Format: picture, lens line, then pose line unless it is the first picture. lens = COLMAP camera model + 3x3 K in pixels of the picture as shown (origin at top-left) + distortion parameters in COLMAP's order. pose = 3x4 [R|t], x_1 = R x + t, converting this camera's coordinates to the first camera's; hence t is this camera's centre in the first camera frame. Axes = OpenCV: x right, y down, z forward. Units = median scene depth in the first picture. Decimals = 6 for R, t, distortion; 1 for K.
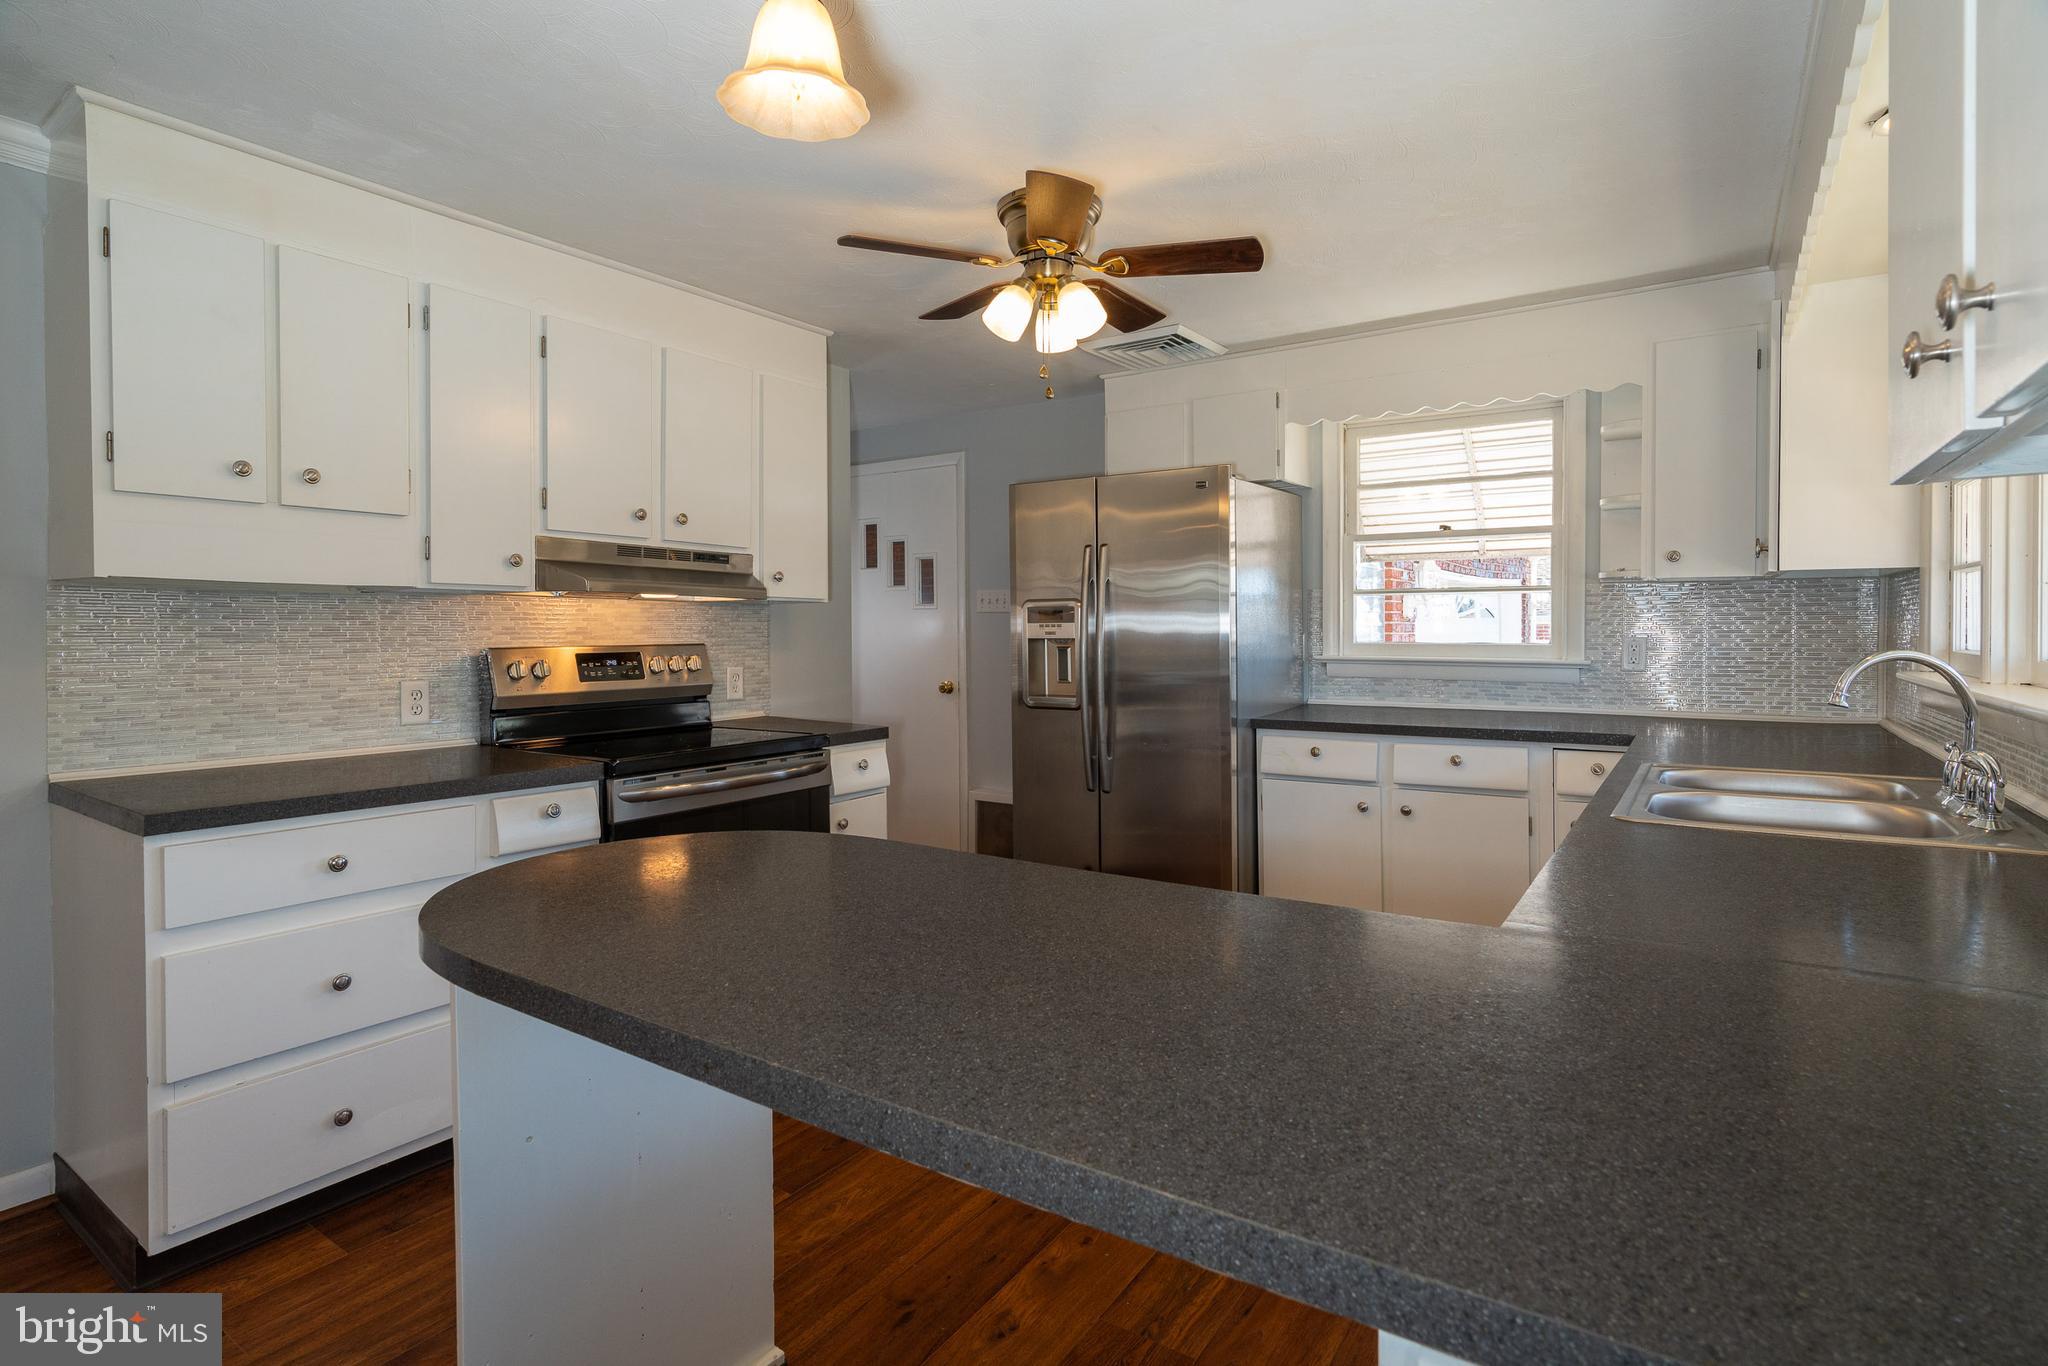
lens RADIAL K [[1022.1, 0, 1014.7], [0, 1022.1, 638.9], [0, 0, 1]] dist [-0.002984, 0.001050]
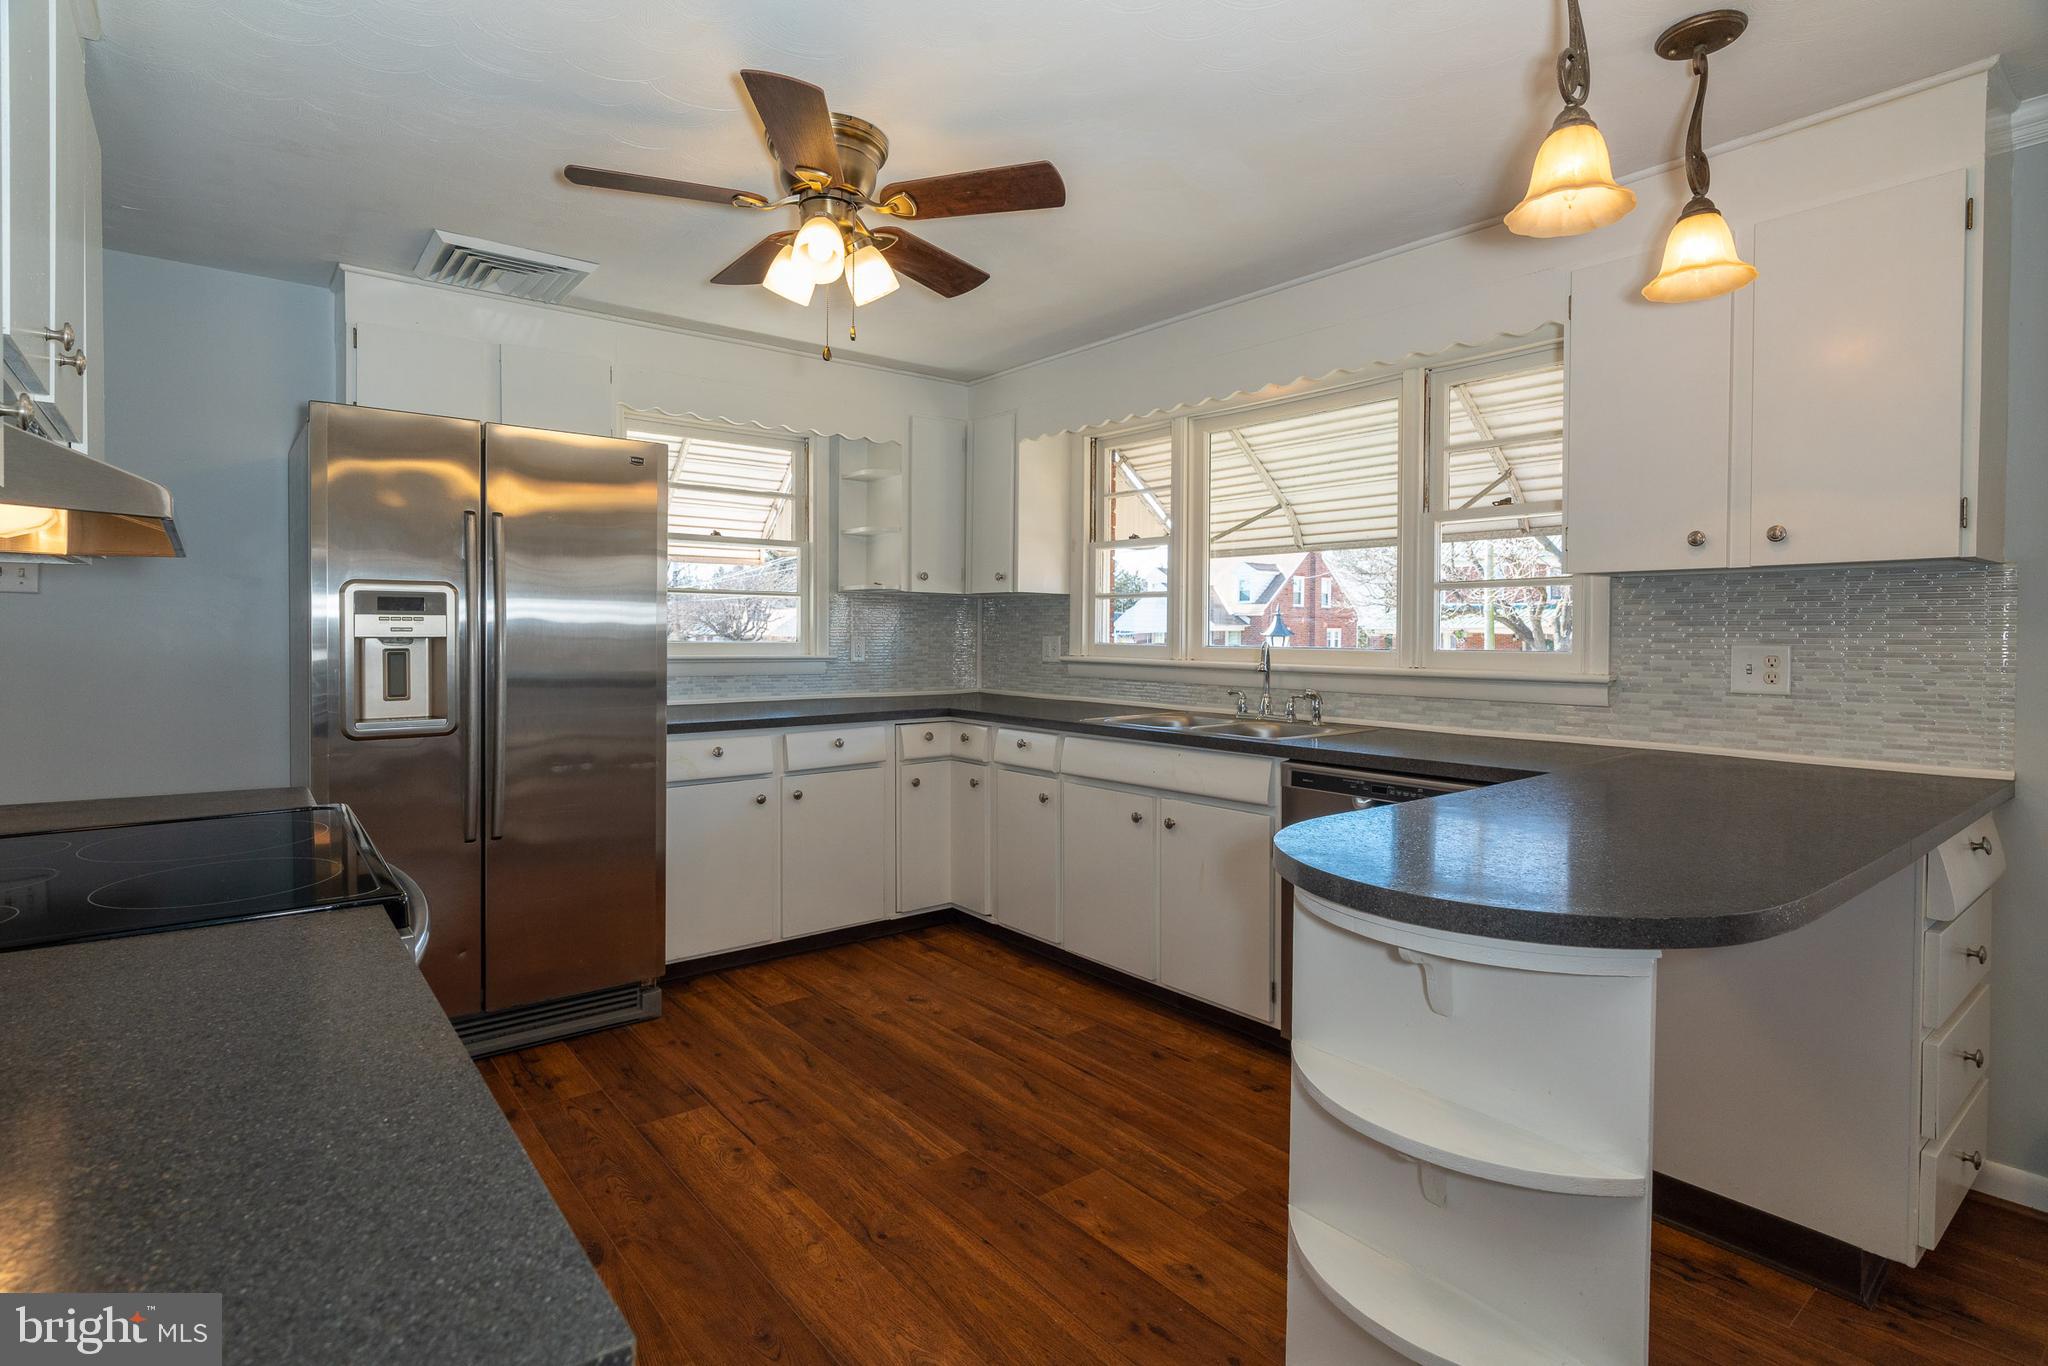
lens RADIAL K [[1022.1, 0, 1014.7], [0, 1022.1, 638.9], [0, 0, 1]] dist [-0.002984, 0.001050]
pose [[0.298478, -0.001381, 0.954416, -0.617225], [0.003503, 0.999994, 0.000351, 0.002503], [-0.954410, 0.003239, 0.298481, 0.480706]]
